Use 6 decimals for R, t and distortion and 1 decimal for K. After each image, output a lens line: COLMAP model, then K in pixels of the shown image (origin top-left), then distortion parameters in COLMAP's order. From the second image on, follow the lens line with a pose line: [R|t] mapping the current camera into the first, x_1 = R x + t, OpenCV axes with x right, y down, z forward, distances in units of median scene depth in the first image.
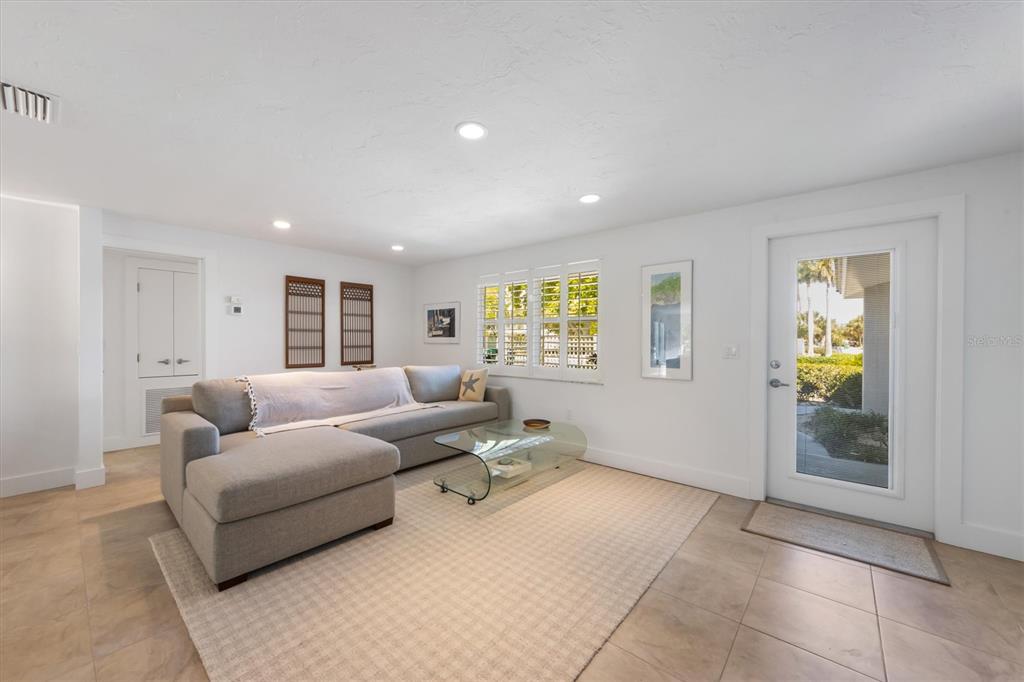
lens RADIAL K [[389.8, 0, 508.8], [0, 389.8, 341.0], [0, 0, 1]] dist [-0.002715, 0.000330]
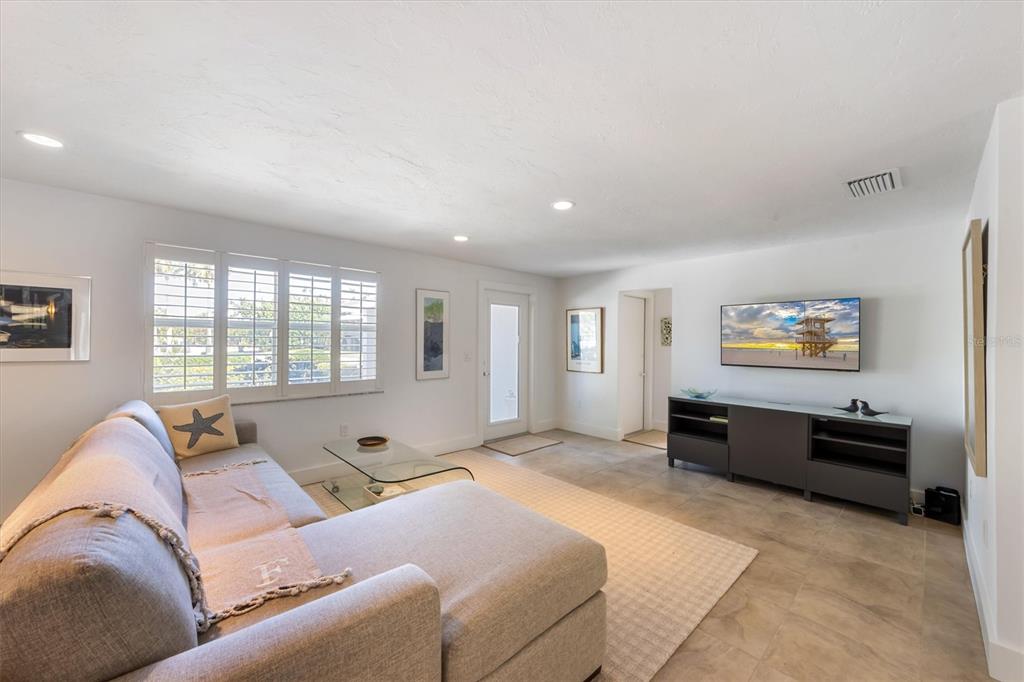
lens RADIAL K [[389.8, 0, 511.3], [0, 389.8, 341.0], [0, 0, 1]] dist [-0.002715, 0.000330]
pose [[0.109992, -0.004210, 0.993924, -0.651837], [-0.008342, 0.999952, 0.005159, -0.029441], [-0.993897, -0.008858, 0.109952, 0.451020]]
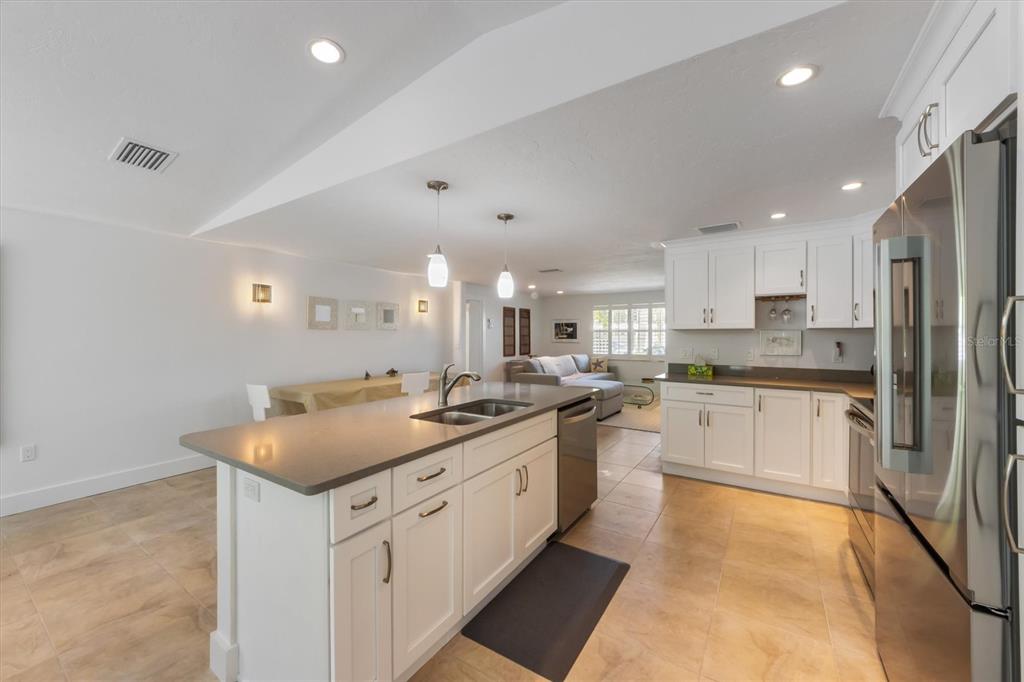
lens RADIAL K [[389.8, 0, 513.3], [0, 389.8, 338.3], [0, 0, 1]] dist [-0.002715, 0.000330]
pose [[0.990300, -0.004399, 0.138875, -0.772895], [0.004353, 0.999990, 0.000639, -0.018003], [-0.138876, -0.000028, 0.990310, -0.829560]]
